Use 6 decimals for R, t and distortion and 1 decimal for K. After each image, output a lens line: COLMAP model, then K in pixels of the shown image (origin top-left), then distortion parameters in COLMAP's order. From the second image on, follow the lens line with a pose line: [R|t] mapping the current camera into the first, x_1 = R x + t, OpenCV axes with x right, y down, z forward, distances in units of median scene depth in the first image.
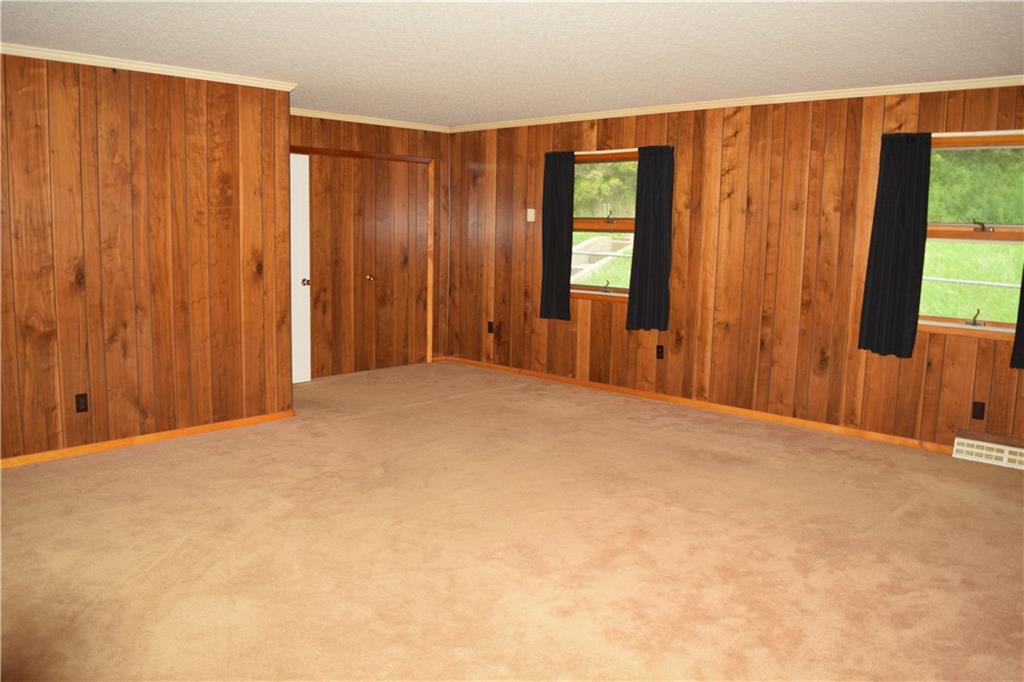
lens RADIAL K [[814.2, 0, 518.5], [0, 814.2, 339.3], [0, 0, 1]] dist [-0.086692, 0.024046]
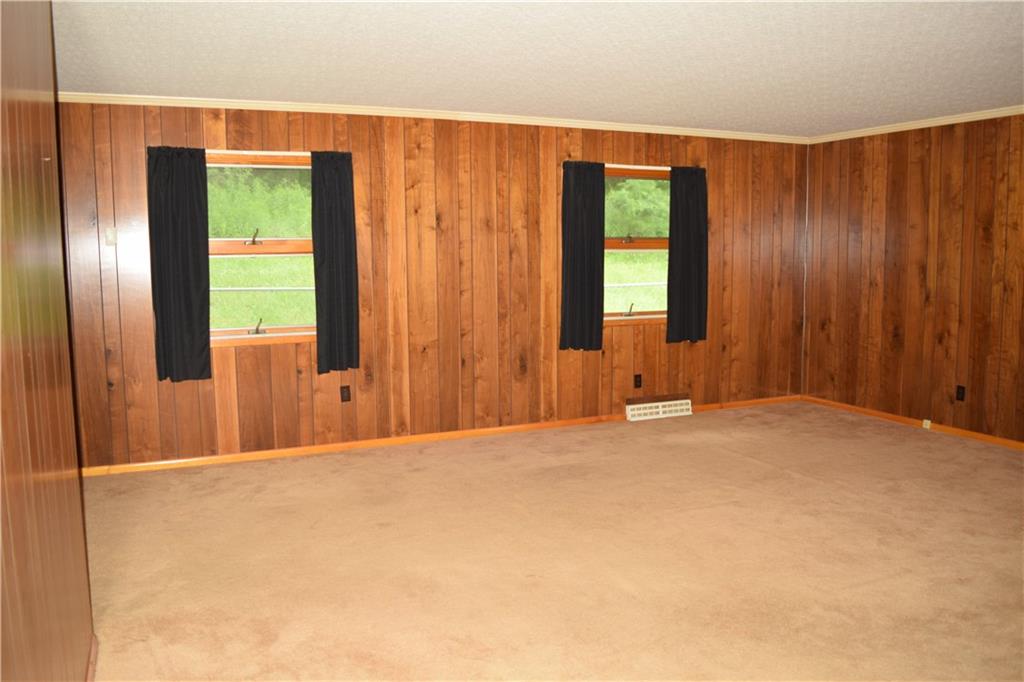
lens RADIAL K [[814.2, 0, 517.3], [0, 814.2, 346.6], [0, 0, 1]] dist [-0.086692, 0.024046]
pose [[0.379764, -0.131841, 0.915640, -0.600765], [0.140588, 0.986521, 0.083737, -0.089622], [-0.914338, 0.096928, 0.393180, 0.559944]]
